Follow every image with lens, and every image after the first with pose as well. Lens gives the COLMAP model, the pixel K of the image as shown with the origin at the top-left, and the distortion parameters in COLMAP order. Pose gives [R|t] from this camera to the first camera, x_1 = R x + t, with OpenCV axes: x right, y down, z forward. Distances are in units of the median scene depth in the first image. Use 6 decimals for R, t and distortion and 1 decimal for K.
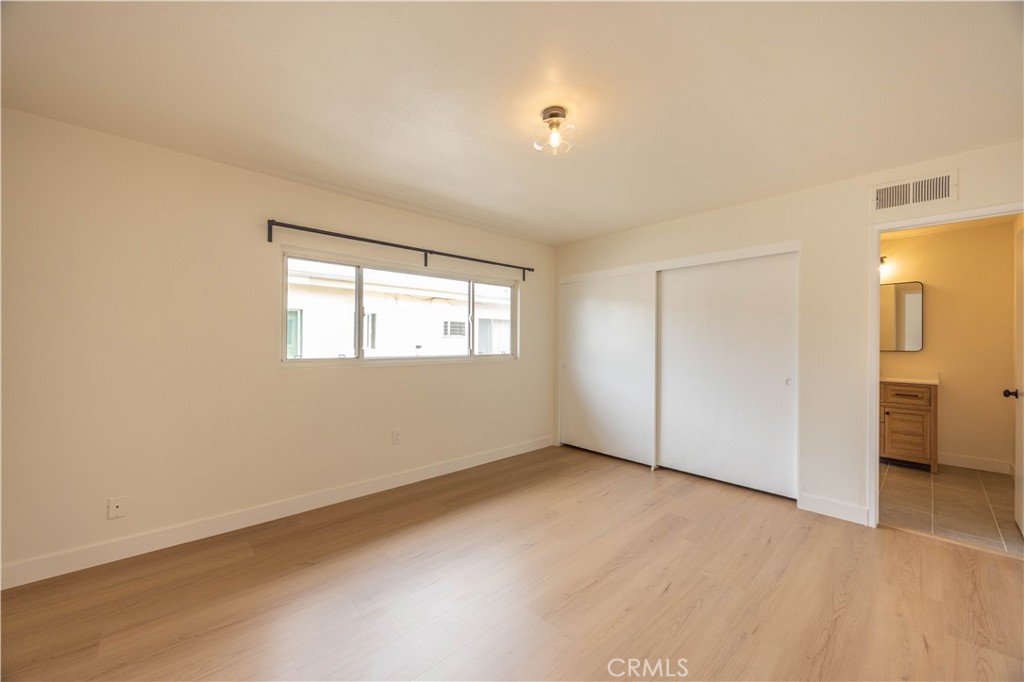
lens RADIAL K [[389.8, 0, 513.9], [0, 389.8, 344.5], [0, 0, 1]] dist [0.001310, -0.000421]
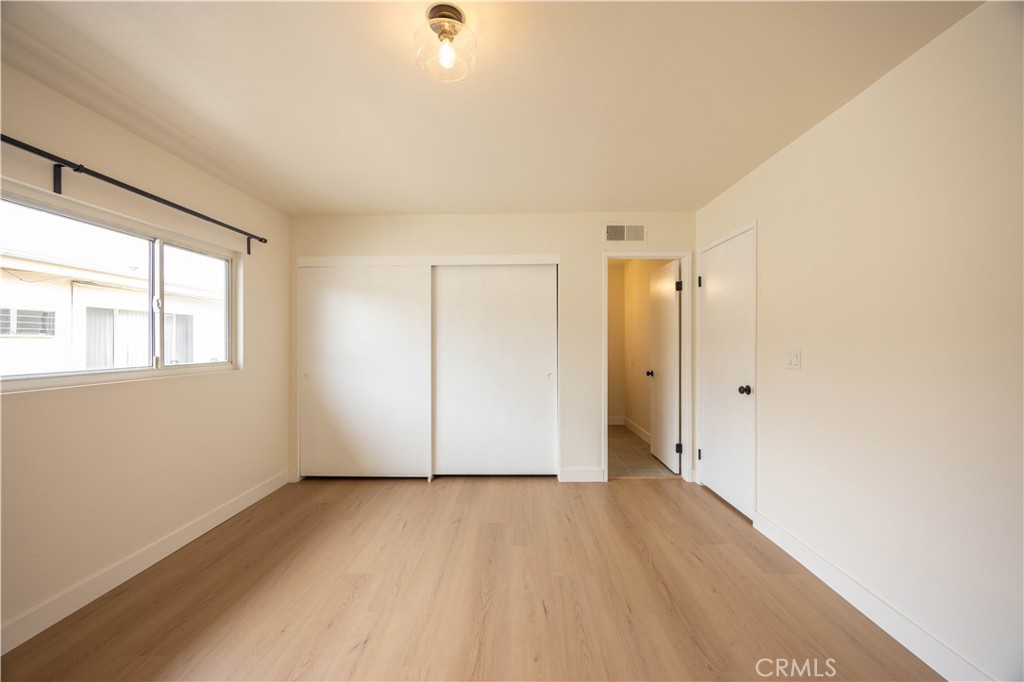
lens RADIAL K [[389.8, 0, 511.7], [0, 389.8, 343.9], [0, 0, 1]] dist [0.001310, -0.000421]
pose [[0.692220, -0.009602, 0.721622, -0.170245], [0.012784, 0.999918, 0.001042, -0.001098], [-0.721573, 0.008504, 0.692286, 0.219802]]
